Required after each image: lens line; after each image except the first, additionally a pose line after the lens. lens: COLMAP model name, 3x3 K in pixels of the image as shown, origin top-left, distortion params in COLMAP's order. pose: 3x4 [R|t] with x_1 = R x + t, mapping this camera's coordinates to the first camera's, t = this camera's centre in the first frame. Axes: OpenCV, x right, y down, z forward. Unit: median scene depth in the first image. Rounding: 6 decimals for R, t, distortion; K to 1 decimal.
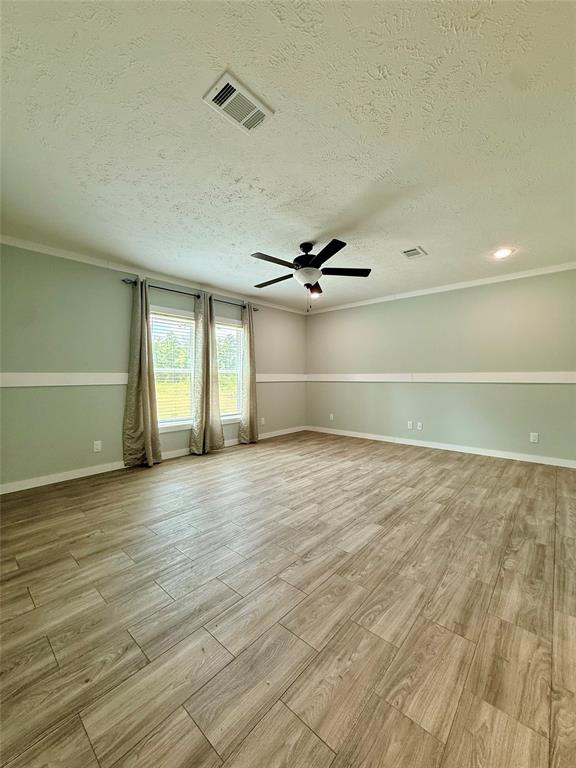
lens RADIAL K [[310.0, 0, 288.0], [0, 310.0, 384.0], [0, 0, 1]] dist [0.001286, 0.000104]
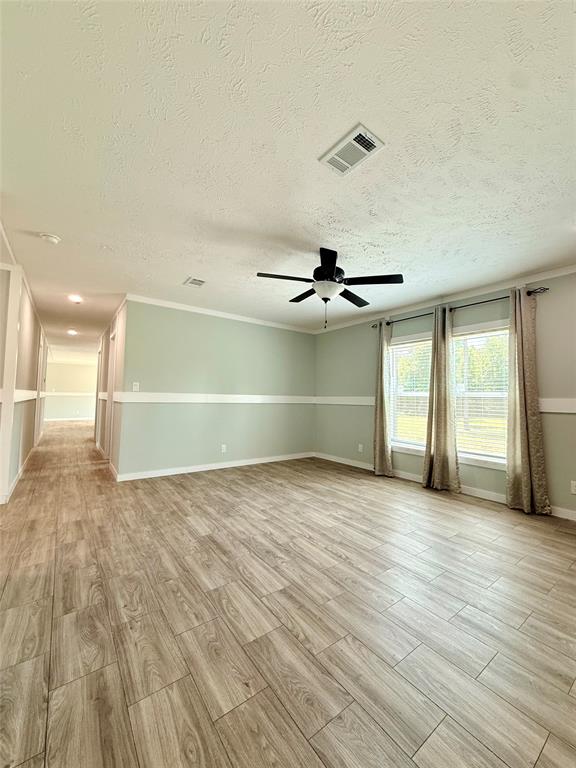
lens RADIAL K [[306.3, 0, 288.0], [0, 306.3, 384.0], [0, 0, 1]] dist [-0.002589, 0.000012]
pose [[-0.217592, -0.045450, -0.974981, 1.370495], [-0.035001, 0.998636, -0.038741, -0.046911], [0.975412, 0.025696, -0.218886, 1.575934]]
